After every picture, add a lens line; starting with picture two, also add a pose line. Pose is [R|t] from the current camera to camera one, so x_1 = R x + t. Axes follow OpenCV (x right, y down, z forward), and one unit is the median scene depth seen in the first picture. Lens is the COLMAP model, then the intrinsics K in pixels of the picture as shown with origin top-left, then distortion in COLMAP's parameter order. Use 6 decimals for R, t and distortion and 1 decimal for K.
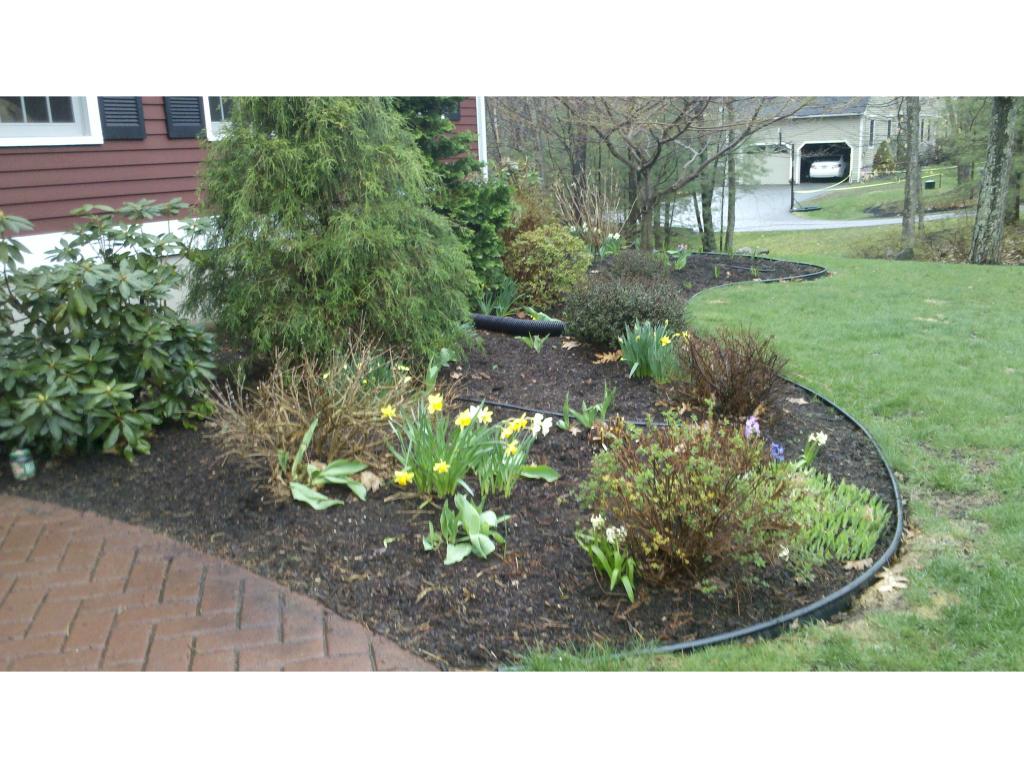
lens RADIAL K [[945.8, 0, 512.0], [0, 945.8, 384.0], [0, 0, 1]] dist [0.076919, -0.003766]
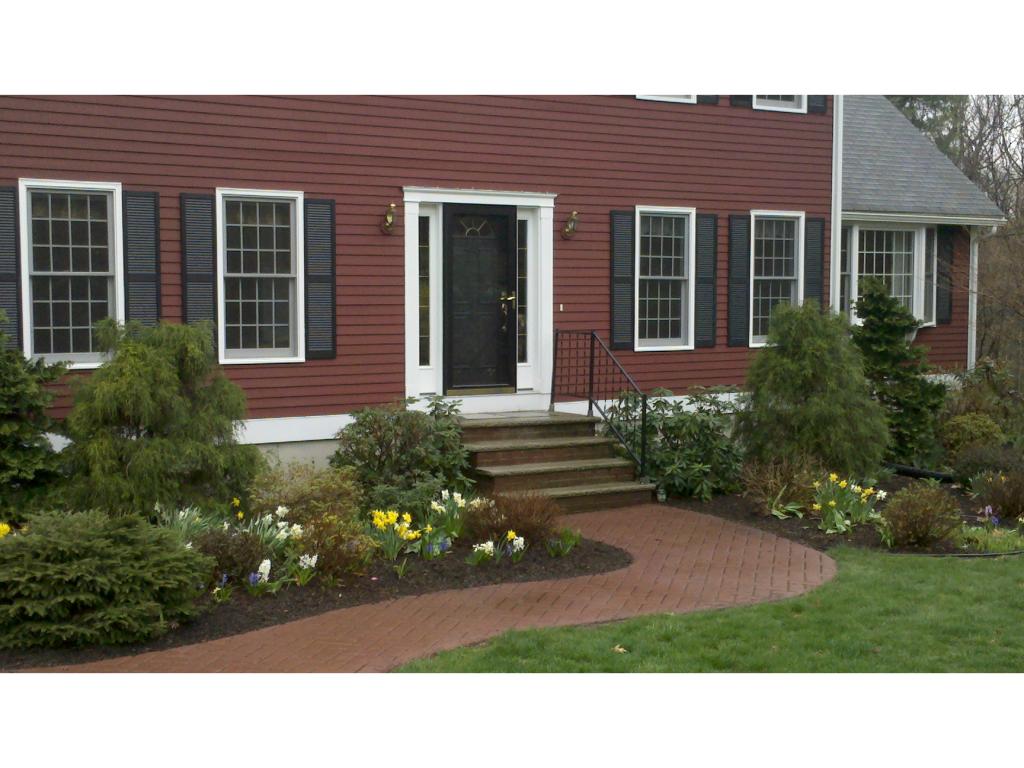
lens RADIAL K [[1428.7, 0, 512.0], [0, 1428.7, 384.0], [0, 0, 1]] dist [0.025880, 0.057894]
pose [[0.900882, 0.065357, -0.429116, 0.528765], [-0.138753, 0.980090, -0.142025, 0.302071], [0.411290, 0.187489, 0.892014, -1.908719]]
